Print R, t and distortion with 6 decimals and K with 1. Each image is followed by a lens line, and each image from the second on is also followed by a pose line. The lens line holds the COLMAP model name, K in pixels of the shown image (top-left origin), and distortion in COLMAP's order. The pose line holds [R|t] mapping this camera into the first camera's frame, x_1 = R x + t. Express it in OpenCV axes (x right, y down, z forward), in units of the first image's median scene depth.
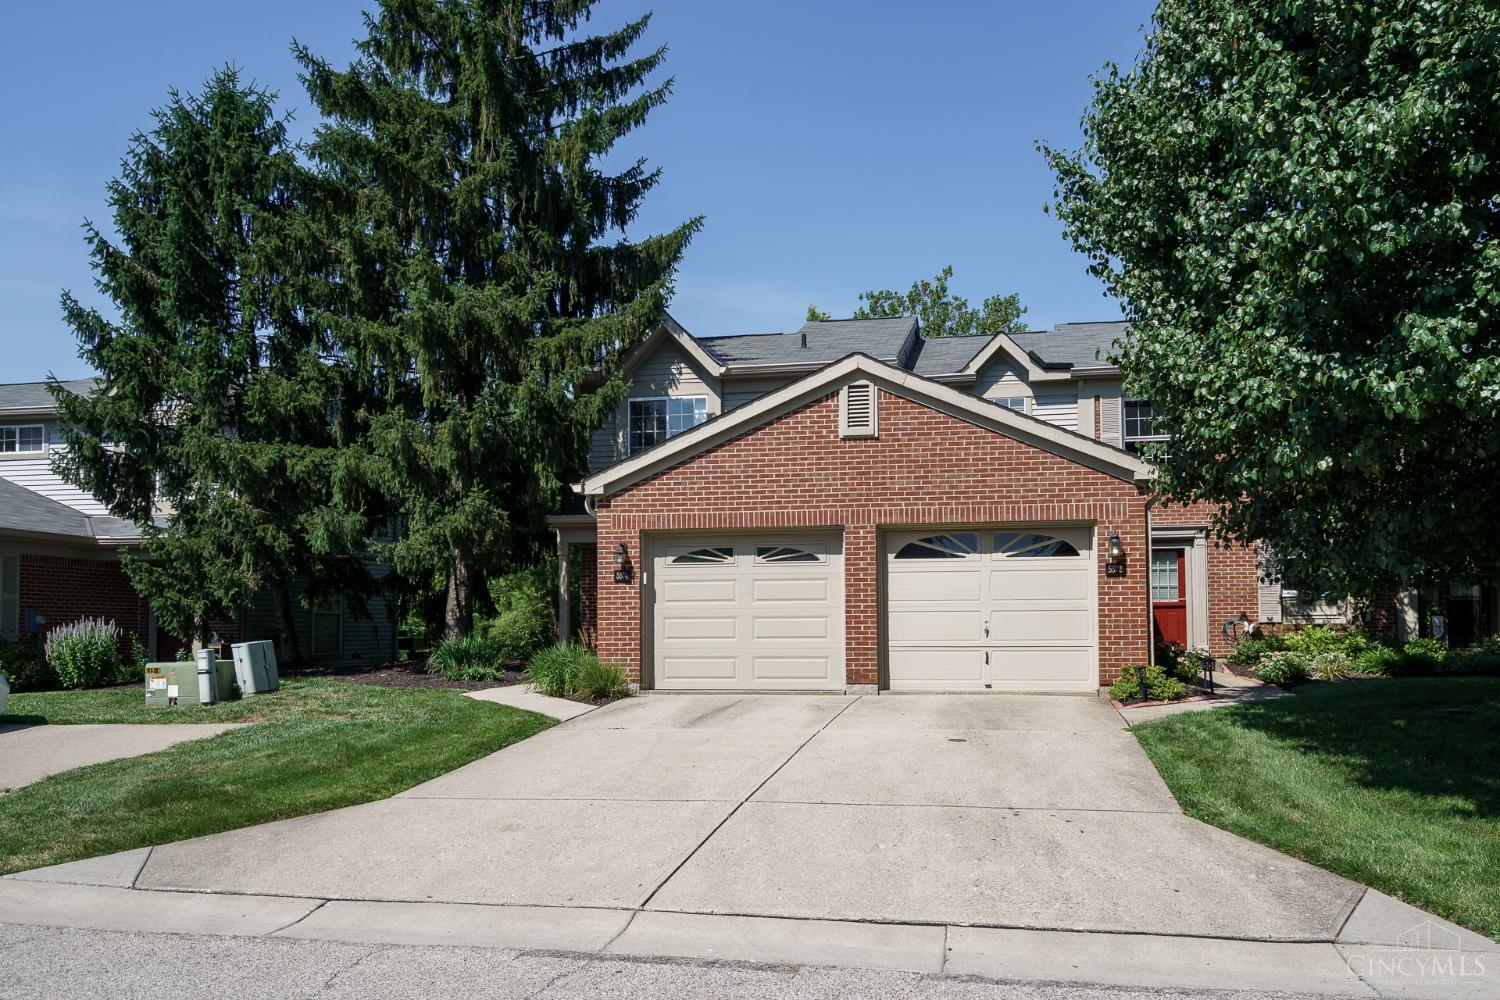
lens RADIAL K [[1092.4, 0, 747.9], [0, 1092.4, 596.9], [0, 0, 1]] dist [0.002276, 0.000873]
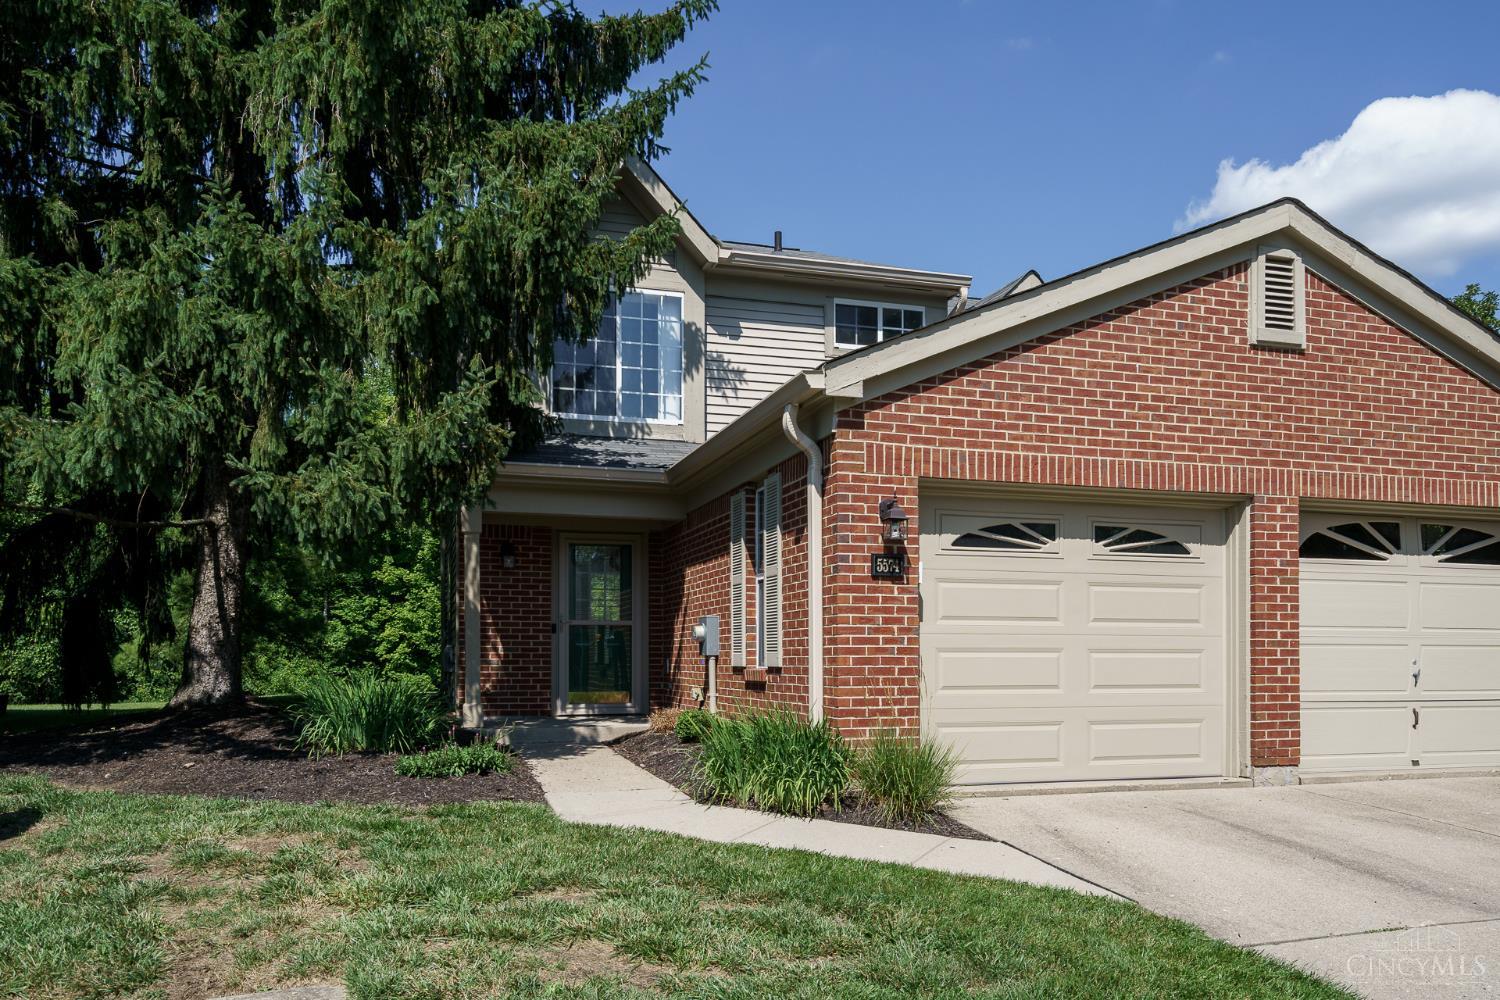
lens RADIAL K [[1089.0, 0, 745.2], [0, 1089.0, 641.7], [0, 0, 1]] dist [0.002959, 0.001752]
pose [[0.891252, 0.013100, 0.453320, -0.412401], [-0.021561, 0.999676, 0.013501, 0.010570], [-0.452996, -0.021807, 0.891246, 0.597495]]
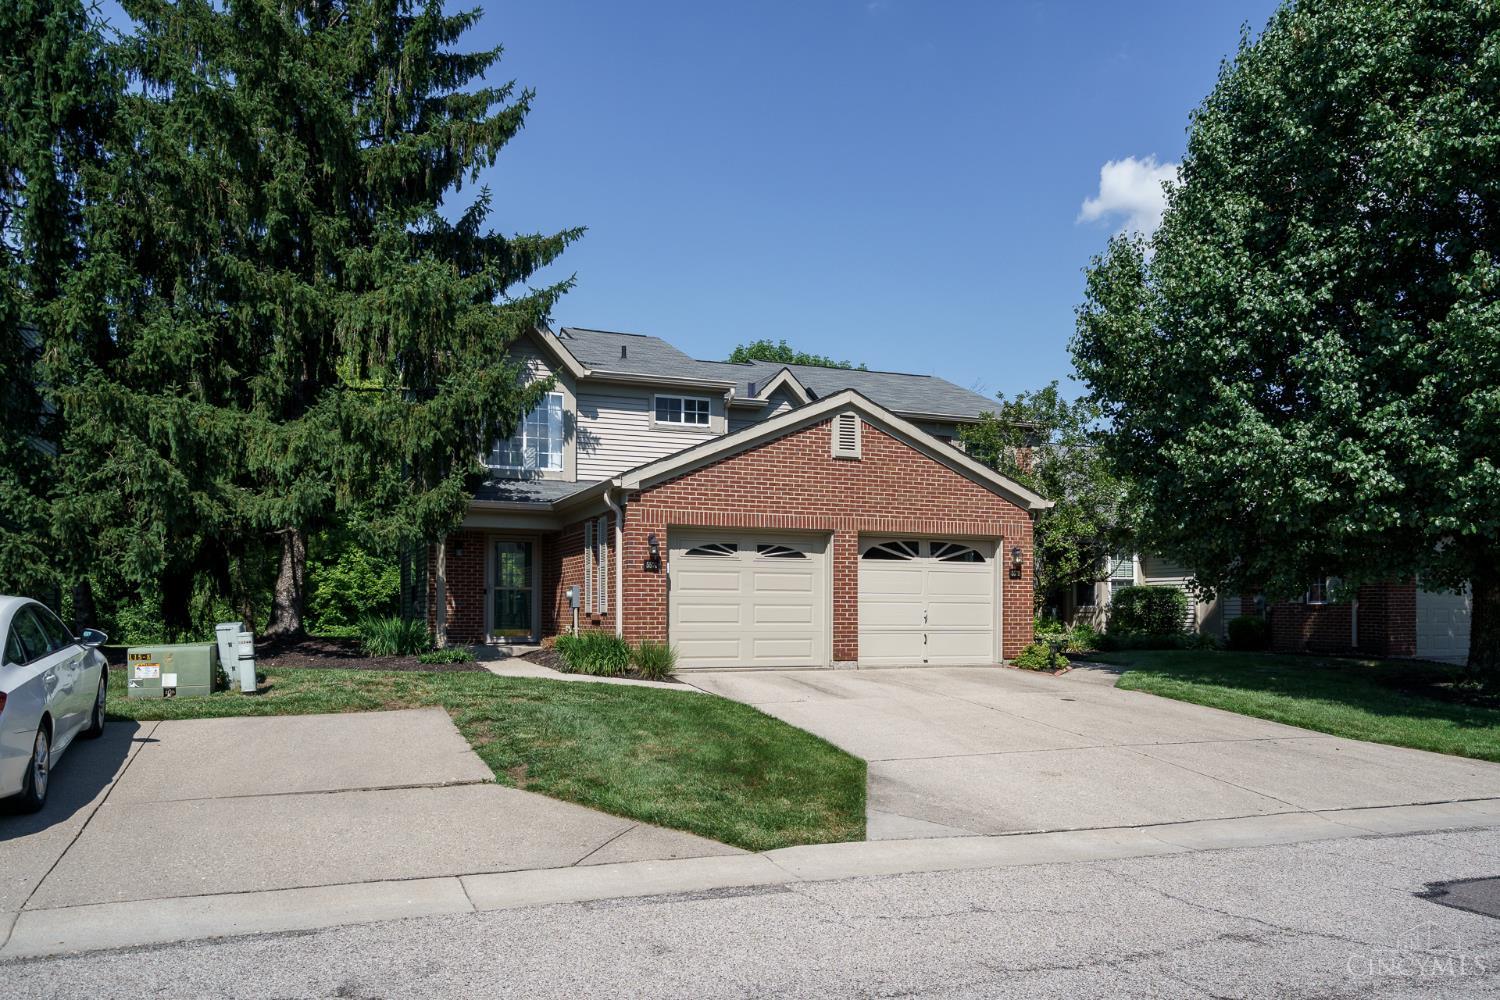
lens RADIAL K [[1041.1, 0, 691.8], [0, 1041.1, 587.0], [0, 0, 1]] dist [0.010172, 0.002686]
pose [[0.866323, 0.021822, 0.499008, -0.617315], [-0.025433, 0.999676, 0.000437, 0.001063], [-0.498837, -0.013070, 0.866597, 0.077314]]
